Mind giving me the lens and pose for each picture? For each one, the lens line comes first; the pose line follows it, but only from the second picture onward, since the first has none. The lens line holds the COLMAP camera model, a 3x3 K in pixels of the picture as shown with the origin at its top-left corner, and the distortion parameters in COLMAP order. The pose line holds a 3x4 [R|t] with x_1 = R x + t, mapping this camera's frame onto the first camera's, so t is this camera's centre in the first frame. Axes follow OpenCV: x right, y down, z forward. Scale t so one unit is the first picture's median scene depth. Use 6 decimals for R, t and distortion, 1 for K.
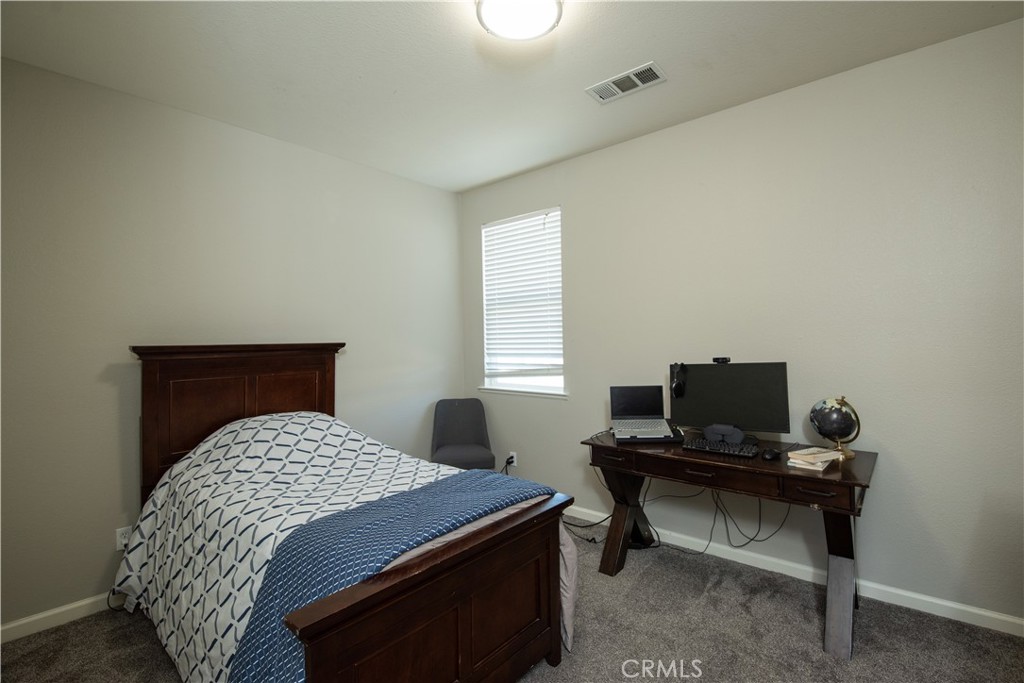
lens RADIAL K [[453.0, 0, 508.2], [0, 453.0, 337.6], [0, 0, 1]] dist [-0.001352, -0.010432]
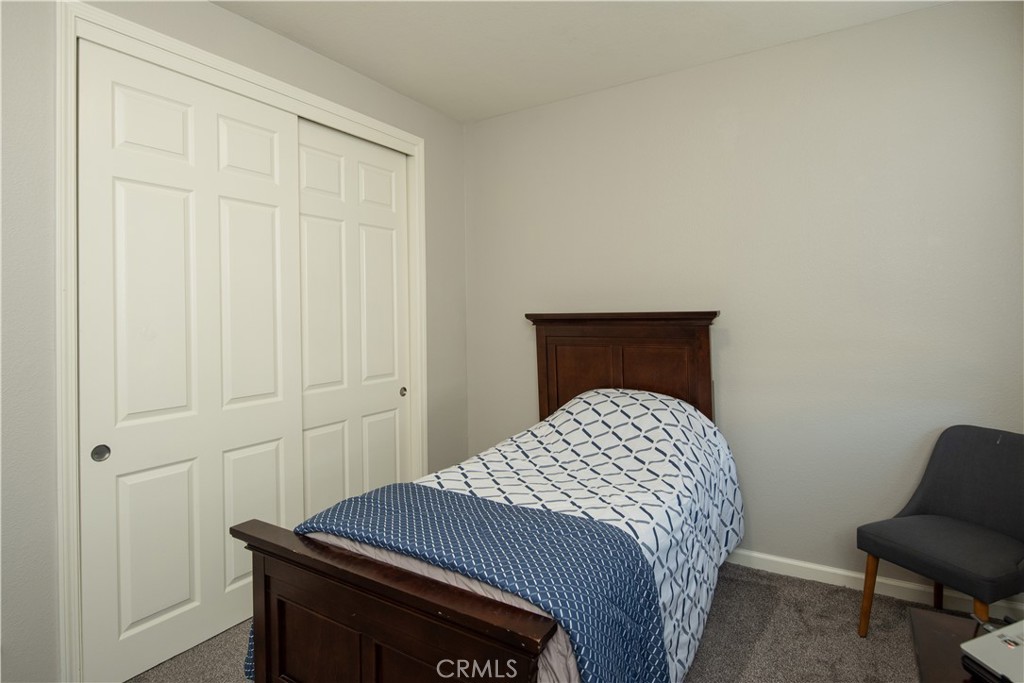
lens RADIAL K [[530.0, 0, 511.7], [0, 530.0, 306.8], [0, 0, 1]] dist [0.000601, -0.000120]
pose [[0.163025, -0.002666, -0.986618, 0.479579], [0.016364, 0.999866, 0.000002, -0.000553], [0.986486, -0.016146, 0.163047, 0.611300]]
